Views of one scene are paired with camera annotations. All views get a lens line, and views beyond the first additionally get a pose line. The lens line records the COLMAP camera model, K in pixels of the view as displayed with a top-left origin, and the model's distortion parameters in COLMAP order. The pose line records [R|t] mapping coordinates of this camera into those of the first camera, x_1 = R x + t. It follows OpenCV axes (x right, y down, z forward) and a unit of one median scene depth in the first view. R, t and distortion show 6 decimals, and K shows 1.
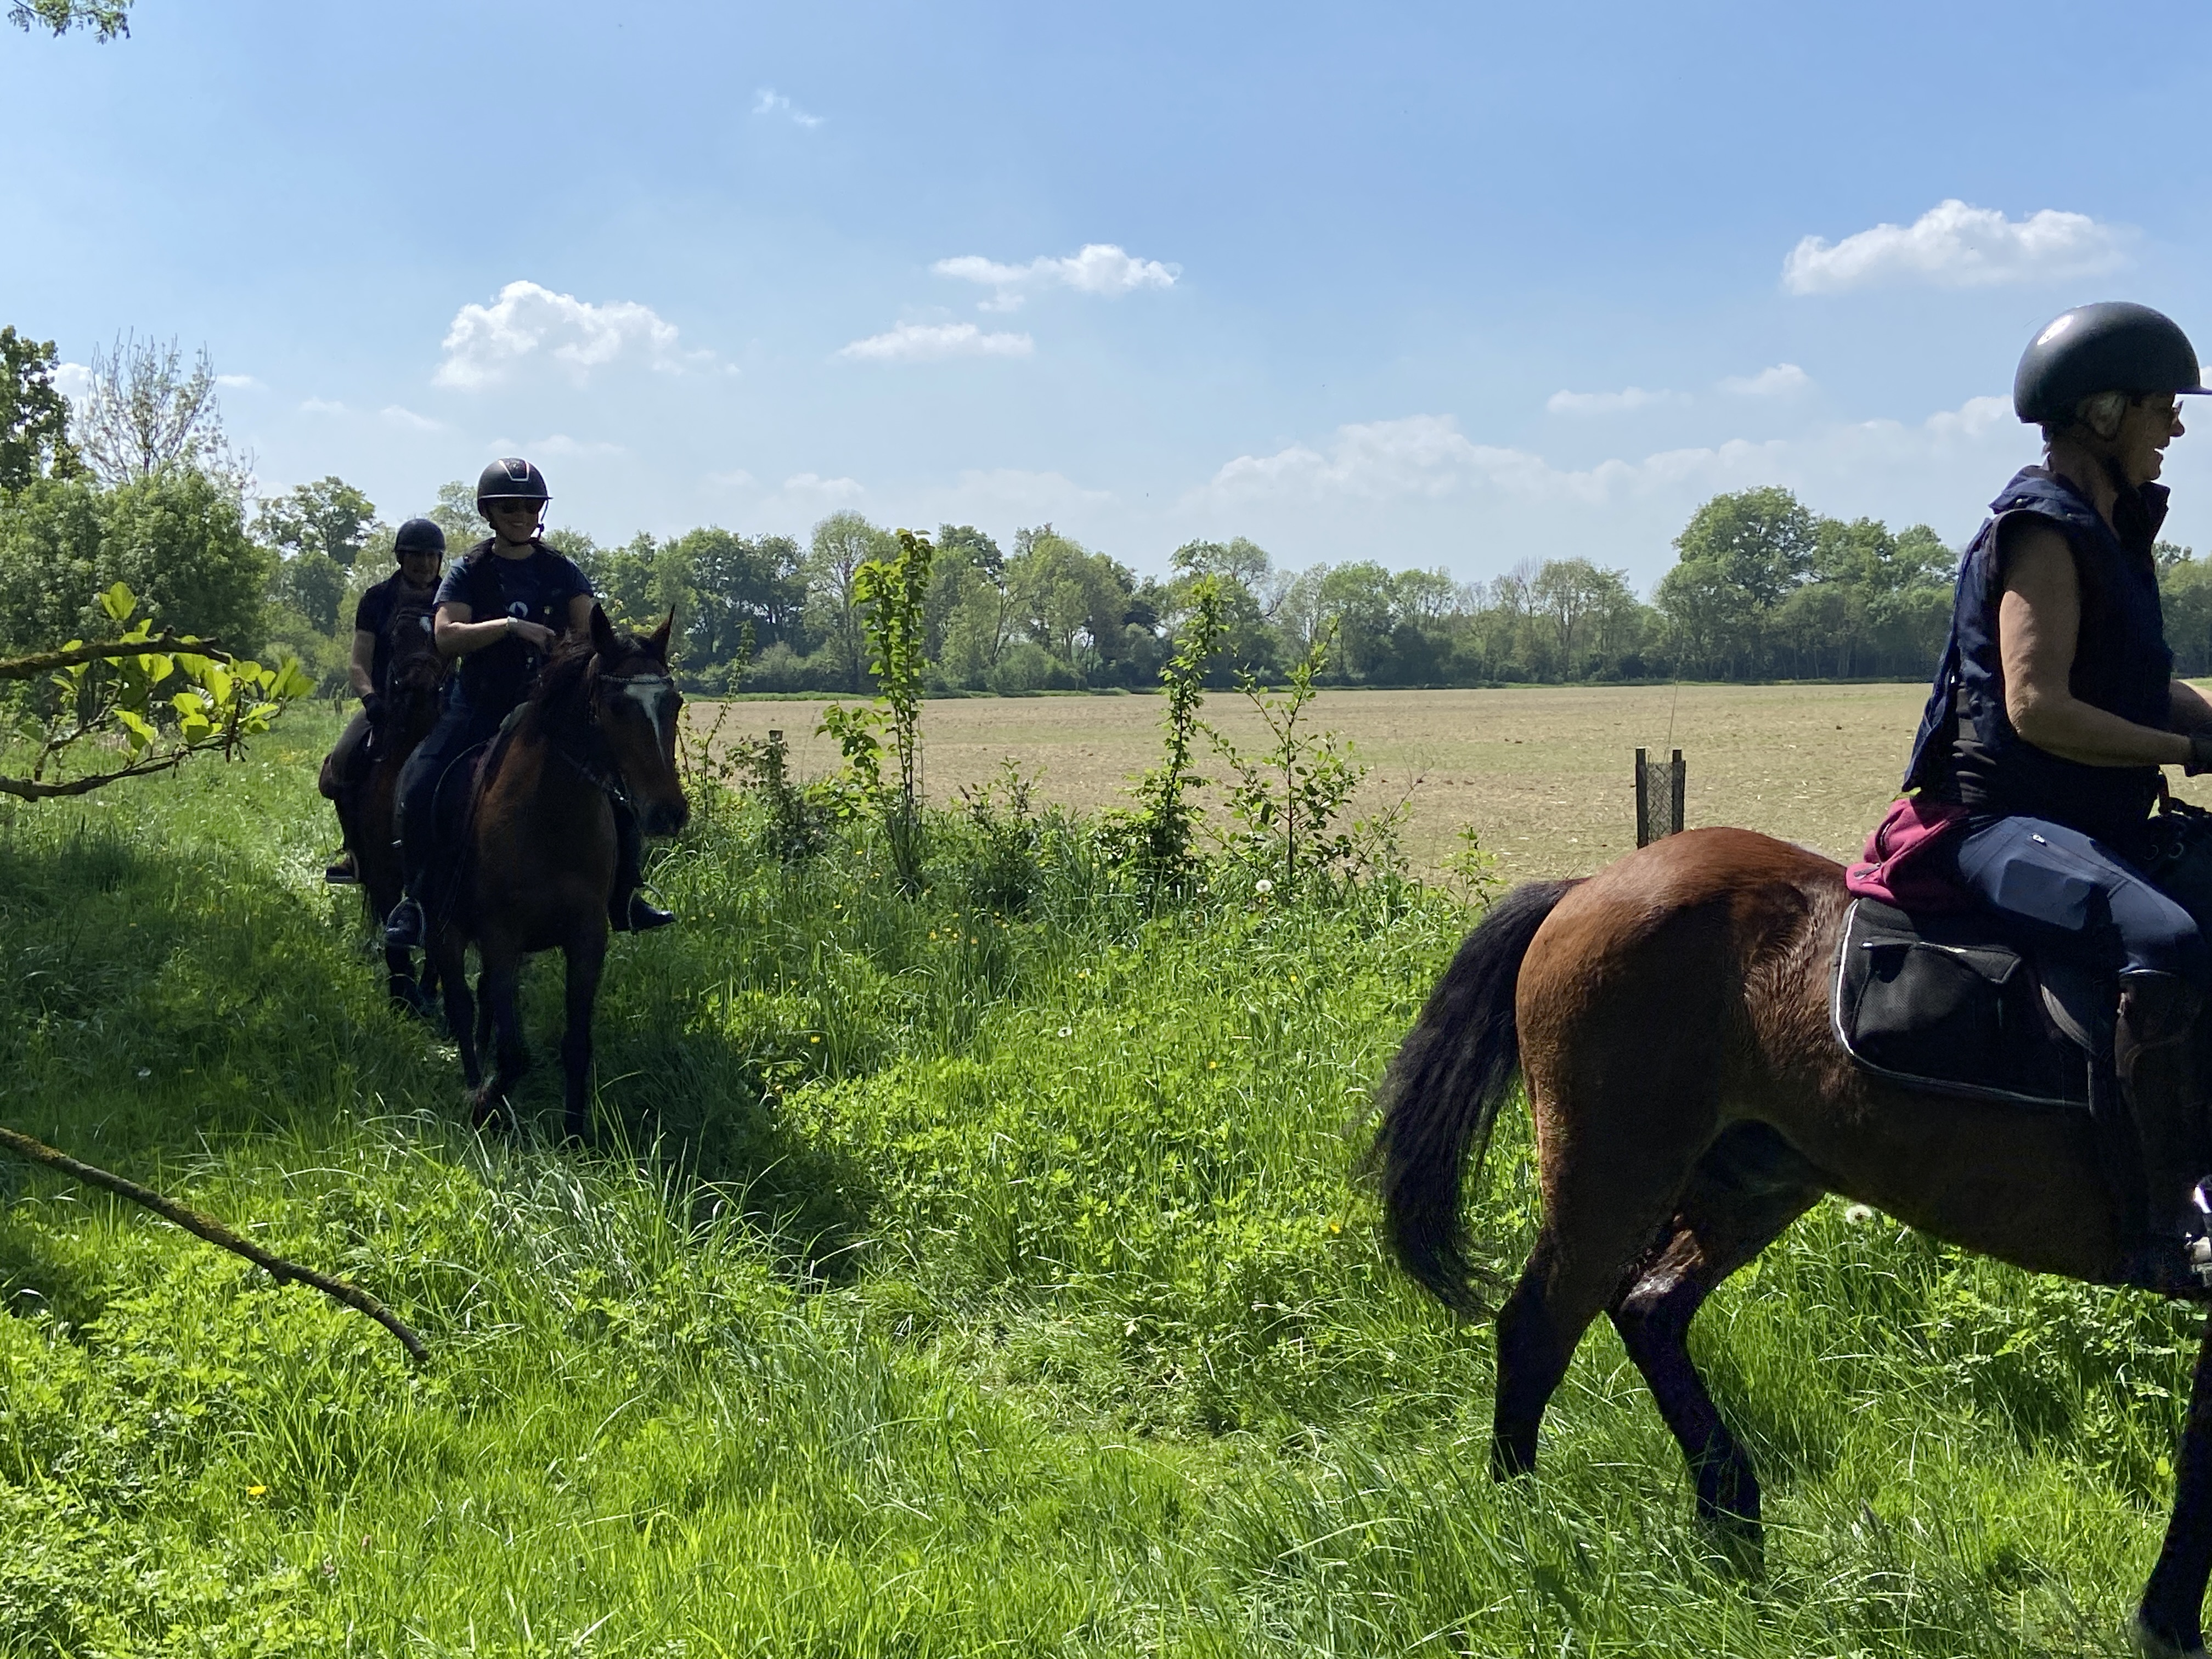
lens RADIAL K [[2601.1, 0, 1135.8], [0, 2601.1, 812.2], [0, 0, 1]] dist [0.132716, -0.144033]
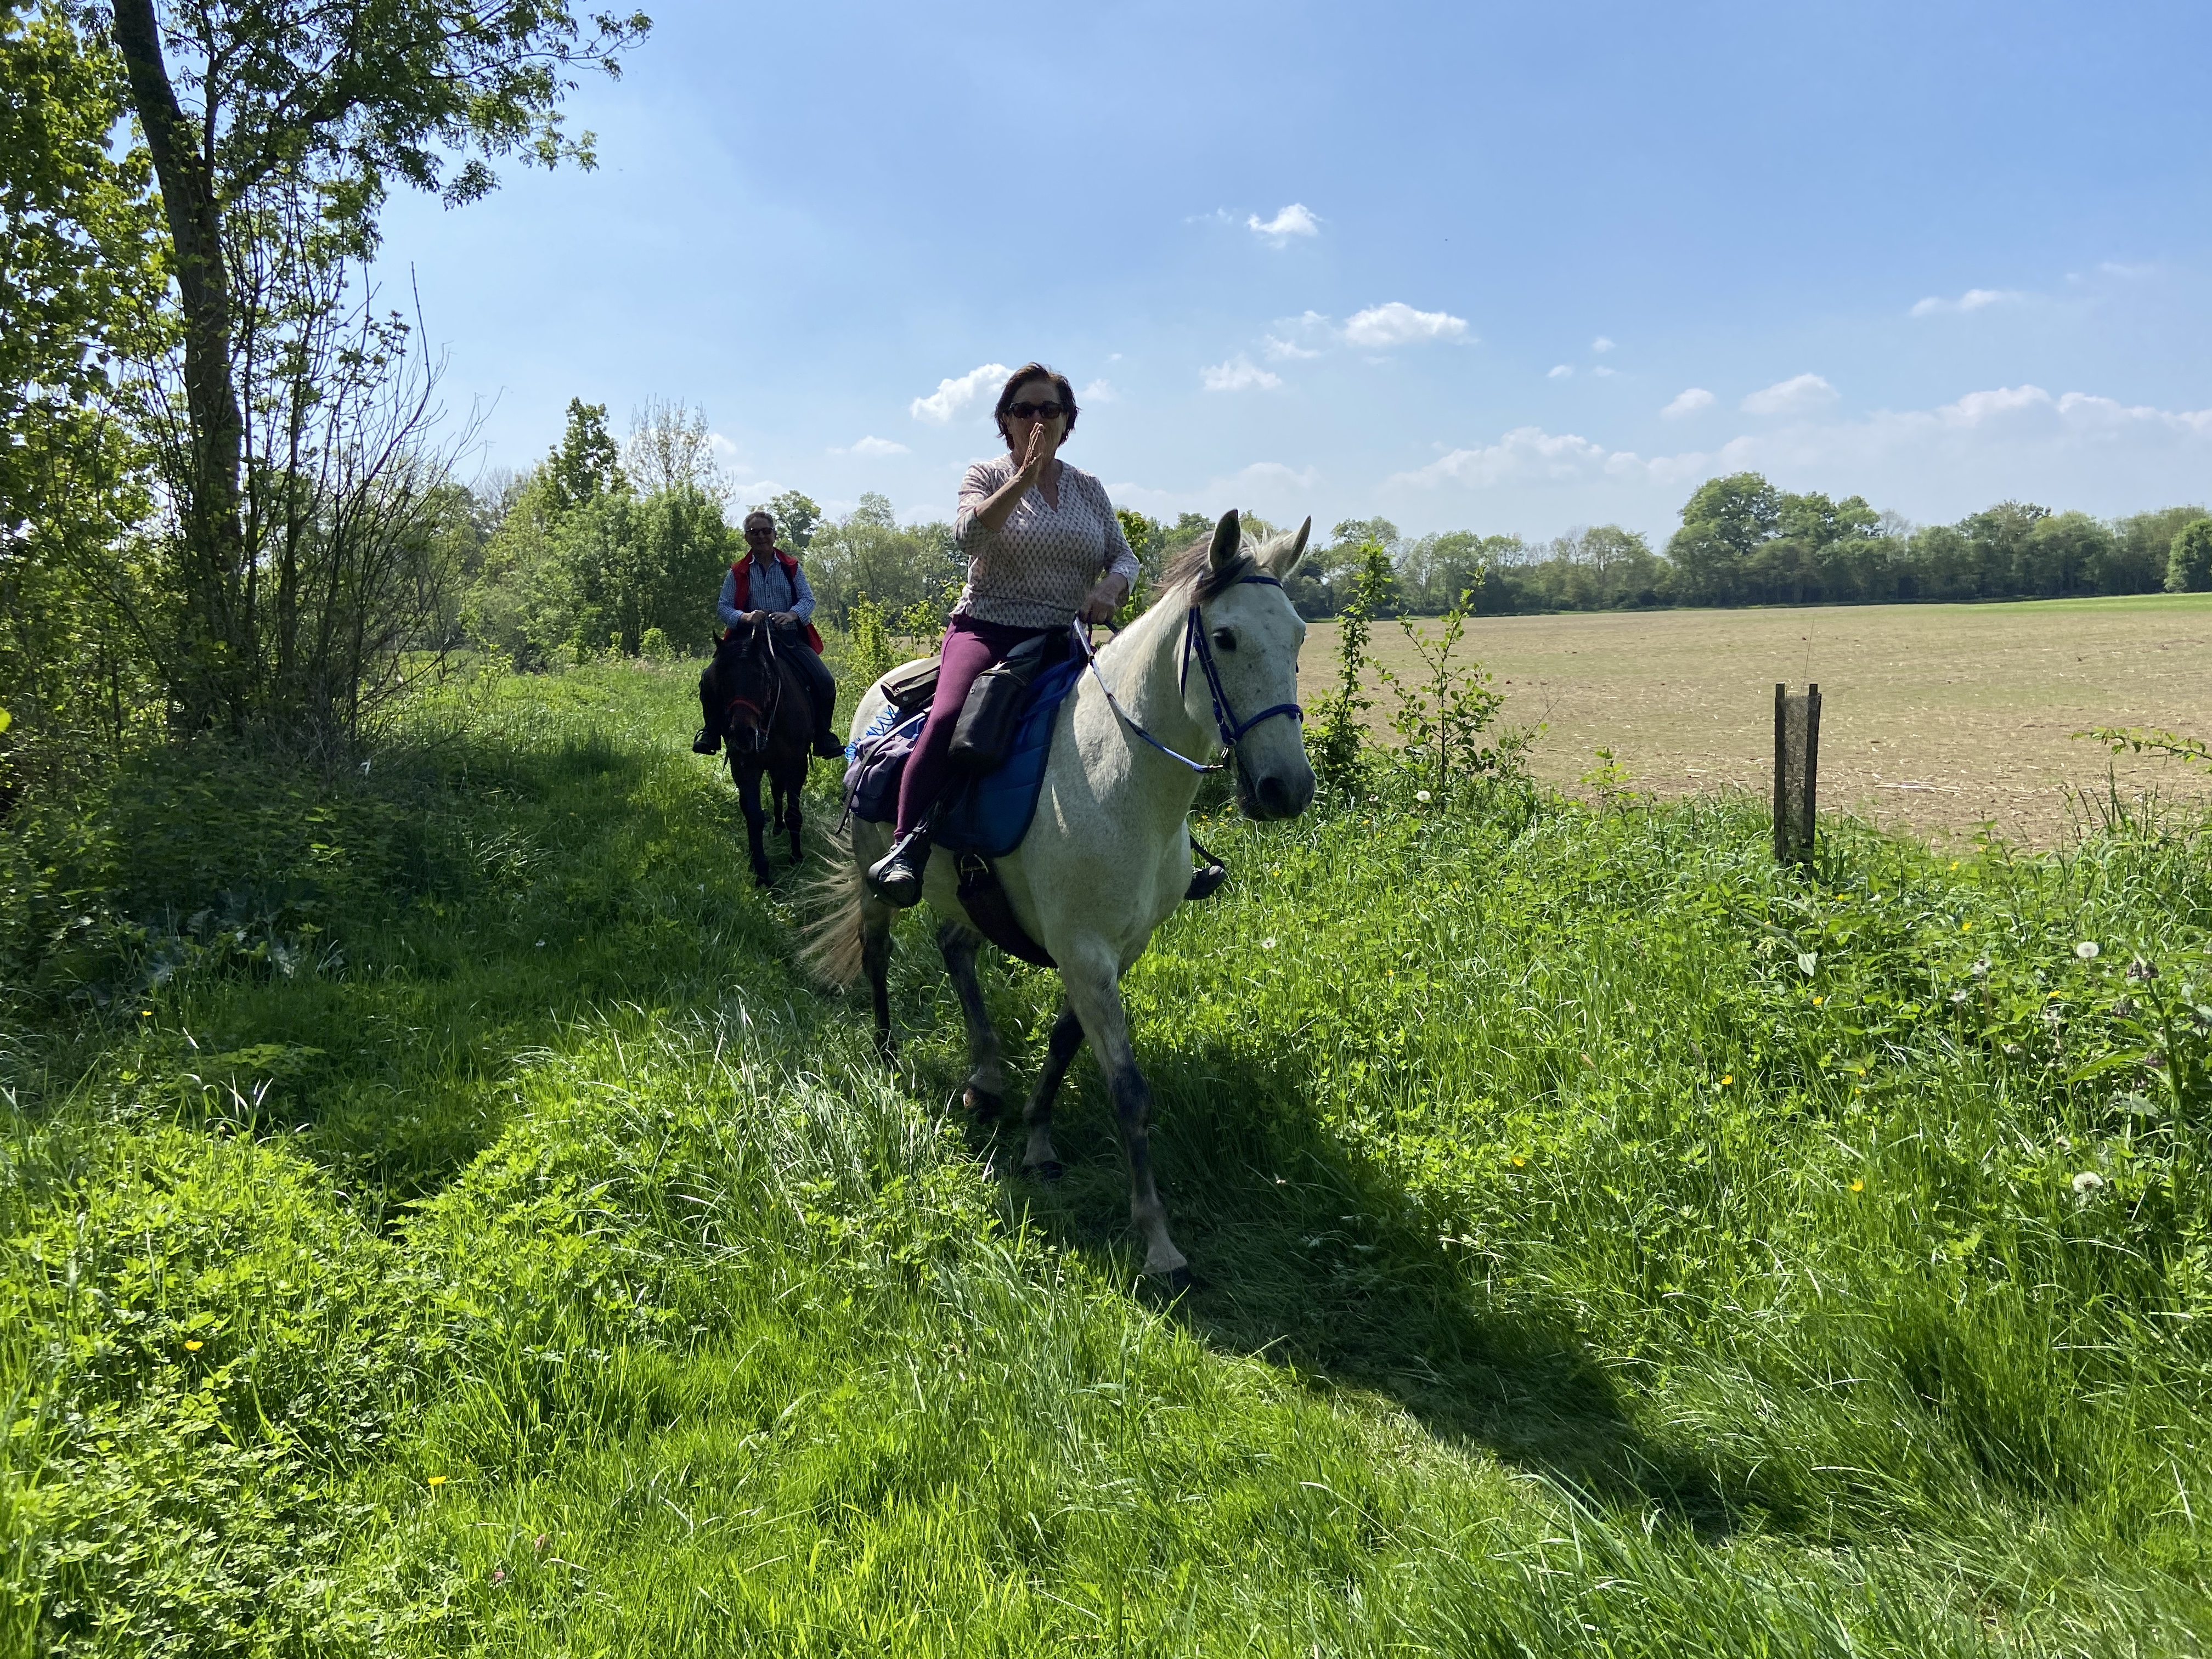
lens RADIAL K [[1659.6, 0, 1119.3], [0, 1659.6, 809.0], [0, 0, 1]] dist [0.131856, -0.166173]
pose [[0.993669, -0.000732, -0.112343, -0.004206], [0.008122, 0.997830, 0.065334, -0.017527], [0.112051, -0.065832, 0.991519, 0.222361]]
